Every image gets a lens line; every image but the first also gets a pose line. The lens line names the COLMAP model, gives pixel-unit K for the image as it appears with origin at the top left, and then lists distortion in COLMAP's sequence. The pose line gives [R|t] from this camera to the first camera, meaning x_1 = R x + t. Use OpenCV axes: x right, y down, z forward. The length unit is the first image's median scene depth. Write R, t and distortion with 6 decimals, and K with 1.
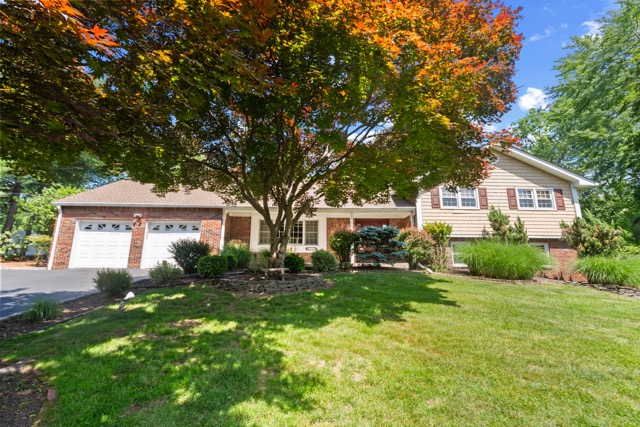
lens RADIAL K [[295.7, 0, 320.3], [0, 295.7, 210.2], [0, 0, 1]] dist [0.001180, 0.001287]
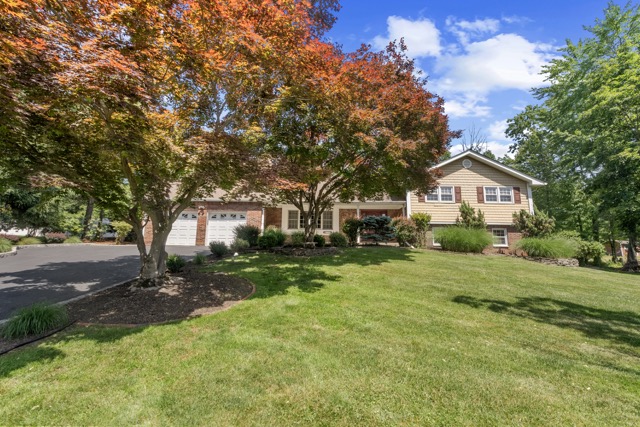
lens RADIAL K [[295.7, 0, 320.3], [0, 295.7, 210.2], [0, 0, 1]] dist [0.001180, 0.001287]
pose [[0.999435, 0.000456, -0.033602, -0.022582], [0.001049, 0.998997, 0.044756, -0.032902], [0.033588, -0.044766, 0.998433, -0.376534]]
